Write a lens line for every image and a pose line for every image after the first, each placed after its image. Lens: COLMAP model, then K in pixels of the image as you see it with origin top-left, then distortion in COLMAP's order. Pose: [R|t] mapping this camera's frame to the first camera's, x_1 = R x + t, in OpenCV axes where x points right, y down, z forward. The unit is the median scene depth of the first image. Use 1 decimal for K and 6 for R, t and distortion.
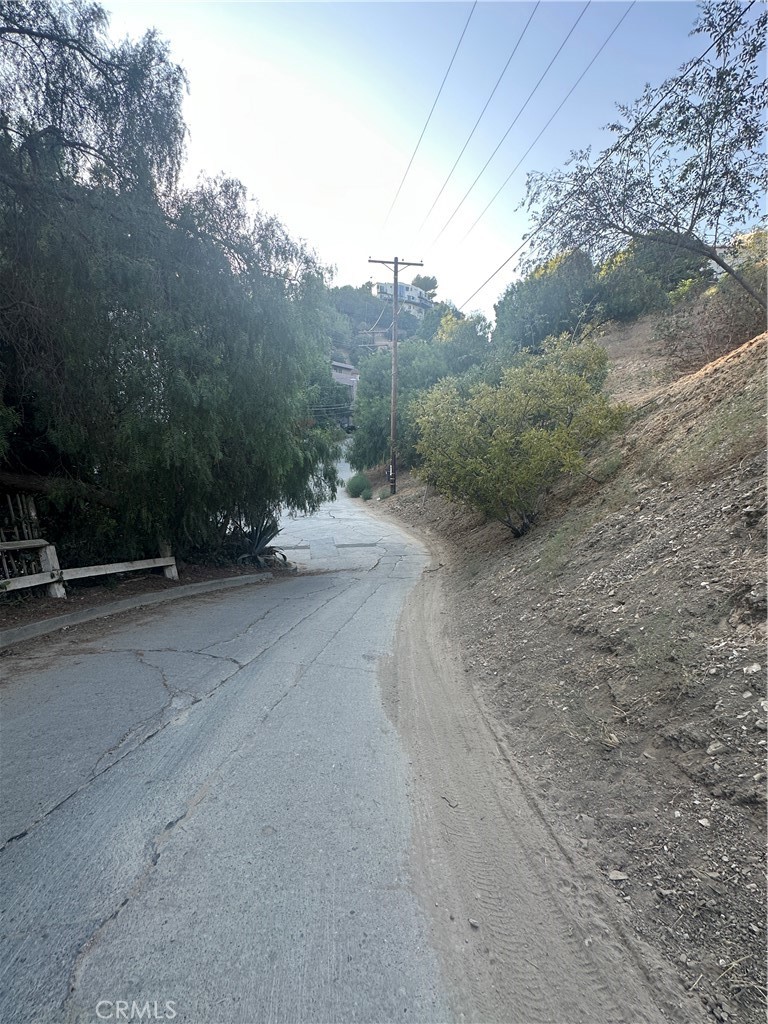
lens RADIAL K [[463.0, 0, 382.3], [0, 463.0, 515.3], [0, 0, 1]] dist [-0.000281, -0.000253]
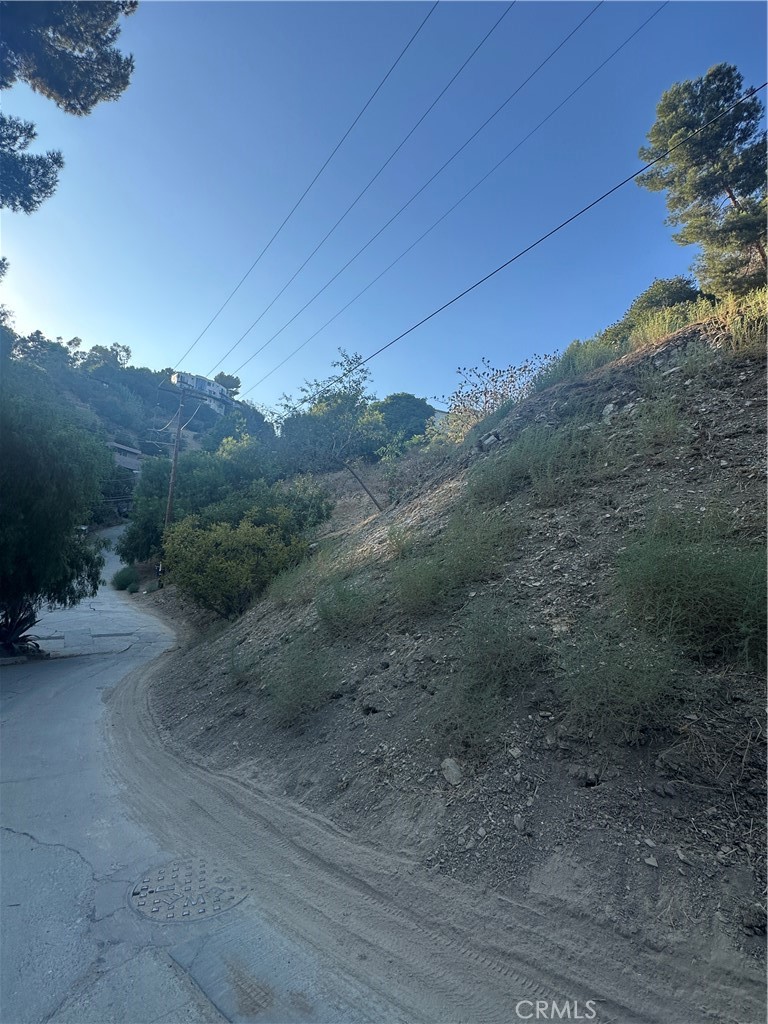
lens RADIAL K [[463.0, 0, 383.2], [0, 463.0, 512.8], [0, 0, 1]] dist [-0.000281, -0.000253]
pose [[0.904951, 0.095478, 0.414667, 0.042365], [-0.010375, 0.979162, -0.202814, -0.005831], [-0.425390, 0.179234, 0.887084, -0.330990]]
